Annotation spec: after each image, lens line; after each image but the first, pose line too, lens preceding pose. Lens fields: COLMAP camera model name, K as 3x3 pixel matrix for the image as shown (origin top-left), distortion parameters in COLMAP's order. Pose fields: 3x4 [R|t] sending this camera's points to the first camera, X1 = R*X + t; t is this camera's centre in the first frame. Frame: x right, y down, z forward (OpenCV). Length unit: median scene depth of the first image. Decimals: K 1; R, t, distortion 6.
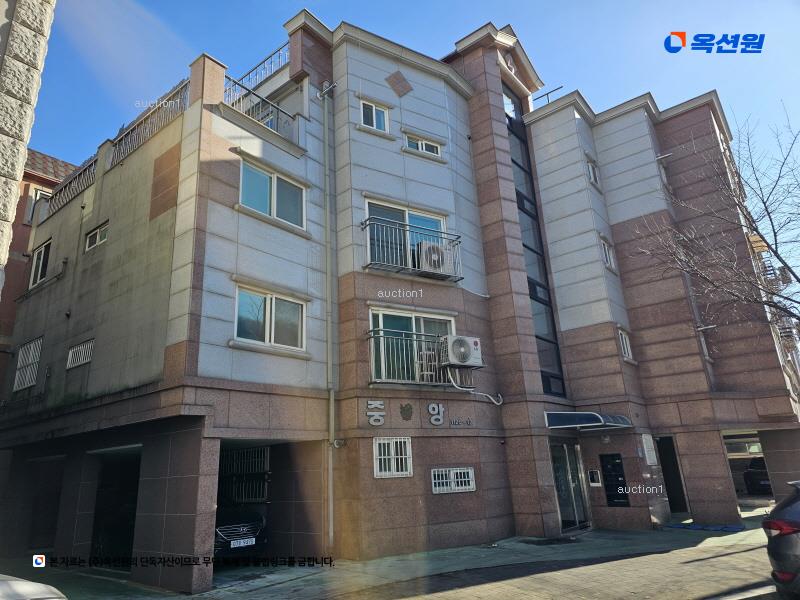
lens RADIAL K [[536.5, 0, 385.7], [0, 536.5, 293.4], [0, 0, 1]] dist [0.095353, -0.087644]
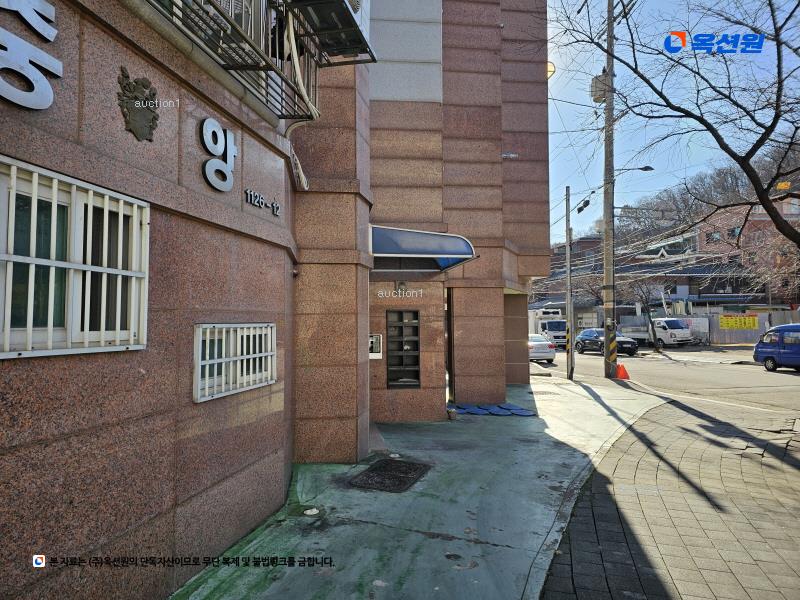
lens RADIAL K [[536.5, 0, 385.7], [0, 536.5, 293.4], [0, 0, 1]] dist [0.095353, -0.087644]
pose [[0.683047, 0.083155, 0.725625, -0.059490], [-0.256990, 0.957329, 0.132203, 0.235186], [-0.683669, -0.276780, 0.675271, 0.712334]]
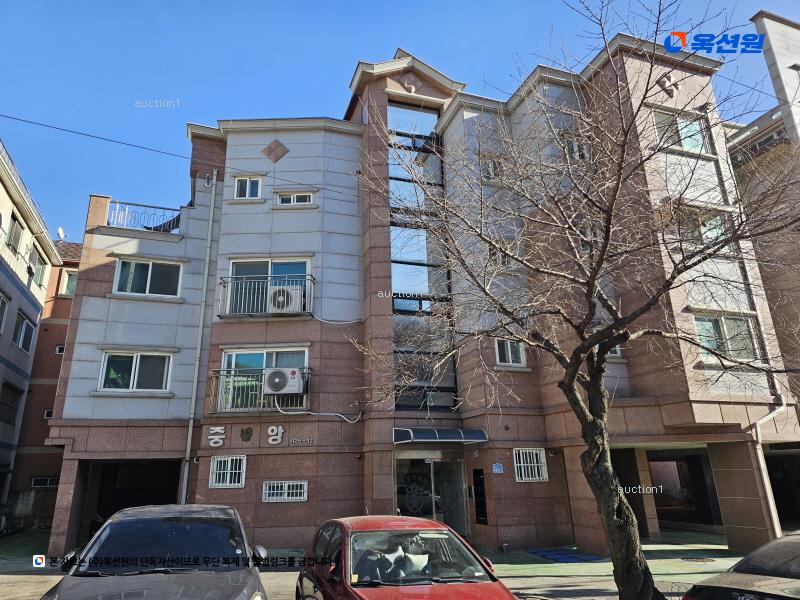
lens RADIAL K [[536.5, 0, 385.7], [0, 536.5, 293.4], [0, 0, 1]] dist [0.095353, -0.087644]
pose [[0.841361, -0.142665, -0.521305, 0.970391], [0.148287, 0.988453, -0.031180, -0.010094], [0.519733, -0.051069, 0.852801, 0.130217]]
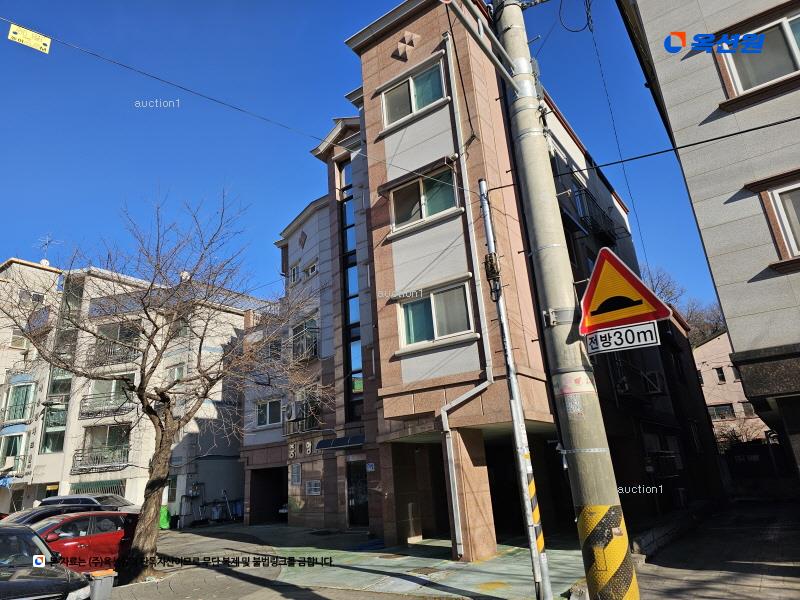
lens RADIAL K [[536.5, 0, 385.7], [0, 536.5, 293.4], [0, 0, 1]] dist [0.095353, -0.087644]
pose [[0.035452, -0.283105, -0.958433, 1.863632], [0.367310, 0.895602, -0.250959, 0.306629], [0.929423, -0.343145, 0.135738, 1.170264]]
